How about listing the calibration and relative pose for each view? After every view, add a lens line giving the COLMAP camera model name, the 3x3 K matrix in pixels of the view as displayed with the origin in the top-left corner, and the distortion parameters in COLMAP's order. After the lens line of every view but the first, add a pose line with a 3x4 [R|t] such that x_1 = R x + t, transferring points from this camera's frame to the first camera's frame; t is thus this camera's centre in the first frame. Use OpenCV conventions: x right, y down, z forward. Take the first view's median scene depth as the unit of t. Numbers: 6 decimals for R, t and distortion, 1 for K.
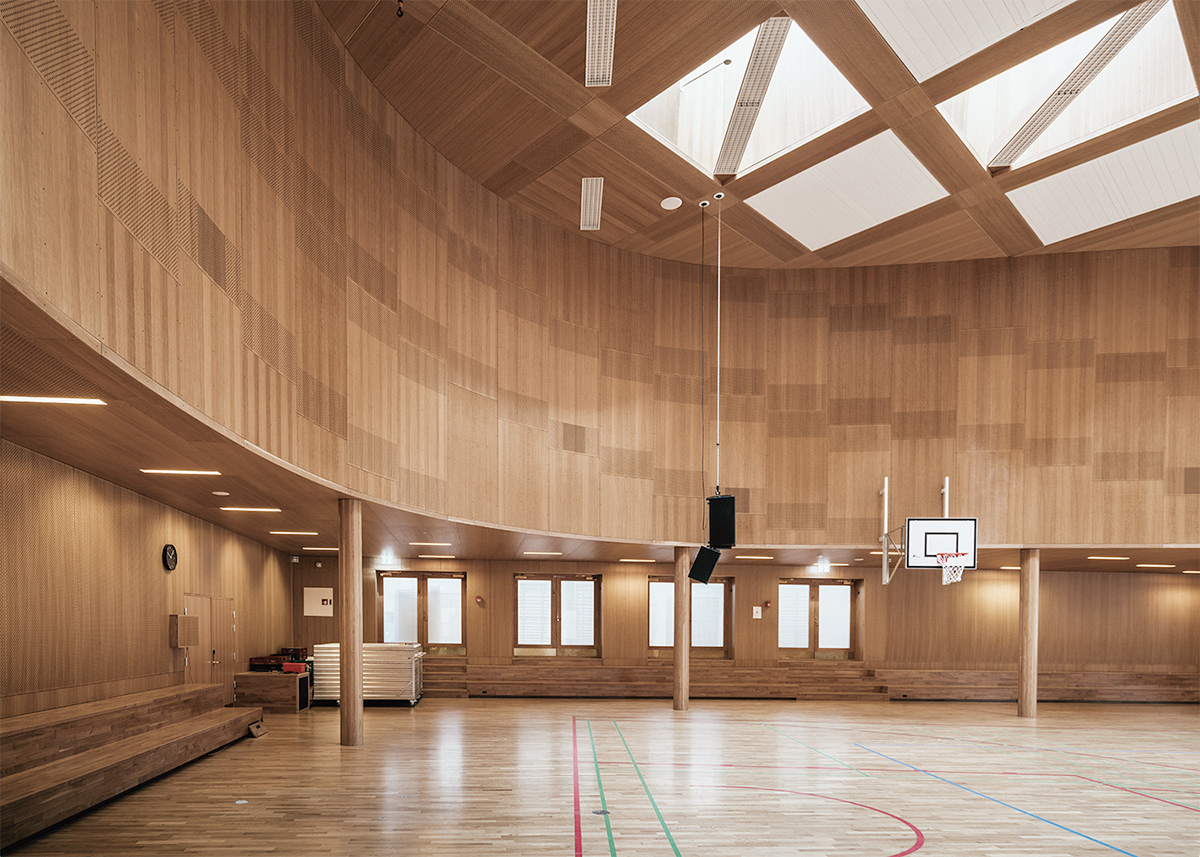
lens RADIAL K [[792.4, 0, 583.1], [0, 792.4, 454.1], [0, 0, 1]] dist [0.031219, 0.010291]
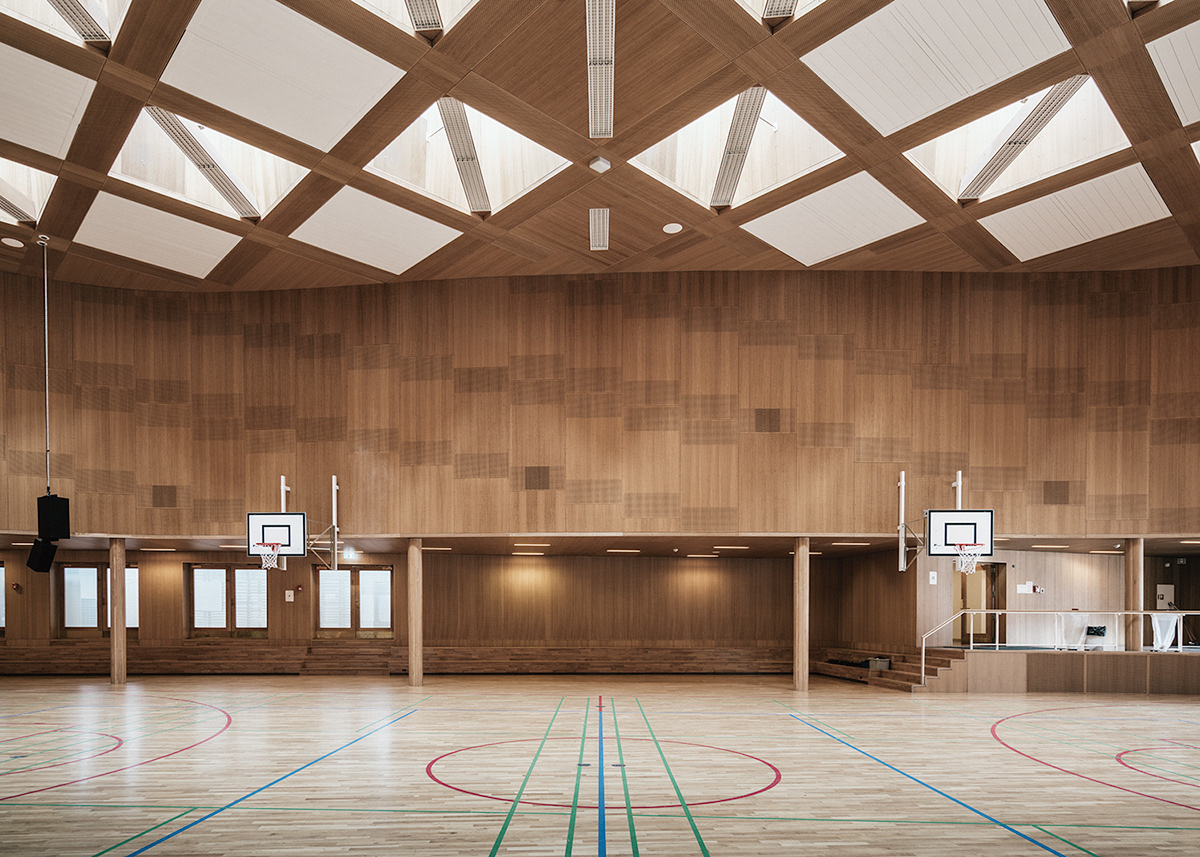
lens RADIAL K [[792.4, 0, 600.8], [0, 792.4, 429.4], [0, 0, 1]] dist [0.031219, 0.010291]
pose [[0.999744, -0.003865, -0.022288, 0.852482], [0.003618, 0.999932, -0.011130, -0.022822], [0.022330, 0.011046, 0.999690, -0.126459]]
